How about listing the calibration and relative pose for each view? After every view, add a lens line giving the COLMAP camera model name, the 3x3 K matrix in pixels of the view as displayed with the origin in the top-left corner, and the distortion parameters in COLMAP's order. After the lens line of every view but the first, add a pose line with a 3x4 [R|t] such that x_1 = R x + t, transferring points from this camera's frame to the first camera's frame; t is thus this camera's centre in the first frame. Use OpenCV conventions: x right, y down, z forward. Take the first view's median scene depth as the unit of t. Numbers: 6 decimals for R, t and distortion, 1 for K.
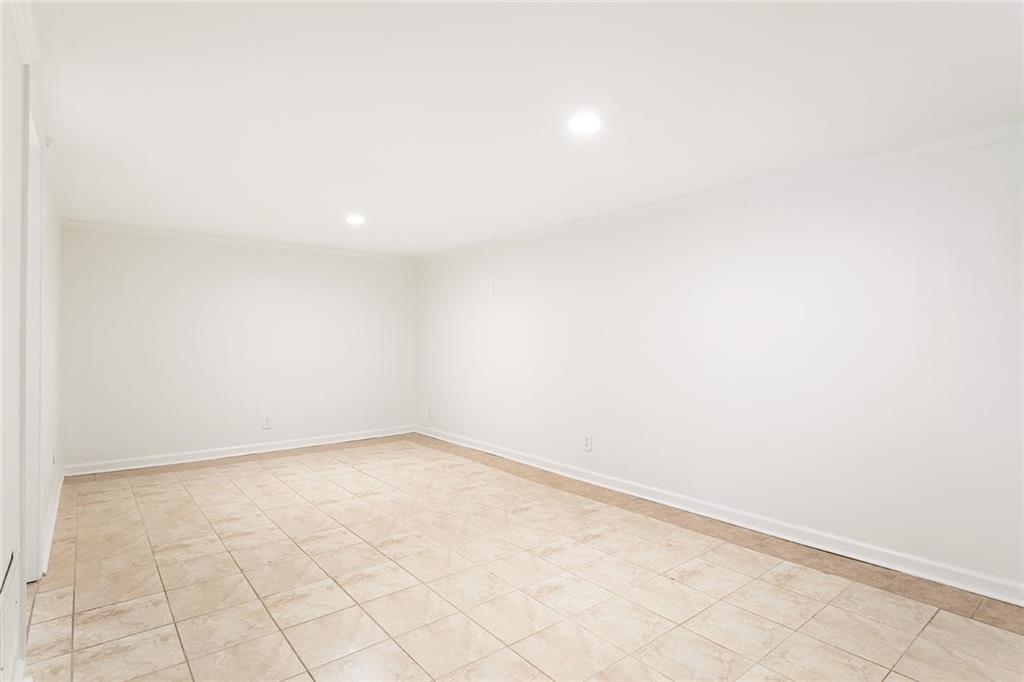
lens RADIAL K [[522.3, 0, 512.0], [0, 522.3, 341.0], [0, 0, 1]] dist [-0.002482, -0.000011]
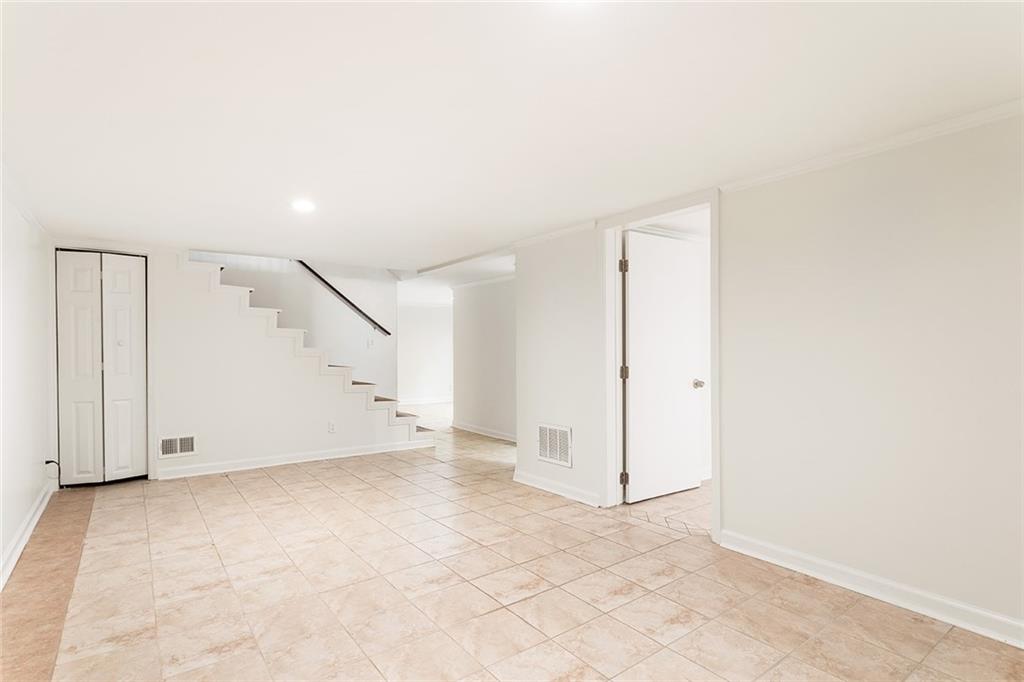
lens RADIAL K [[522.3, 0, 512.0], [0, 522.3, 341.0], [0, 0, 1]] dist [-0.002482, -0.000011]
pose [[-0.998802, 0.005359, 0.048640, -0.407519], [0.005160, 0.999978, -0.004206, -0.020690], [-0.048661, -0.003950, -0.998808, 1.915921]]
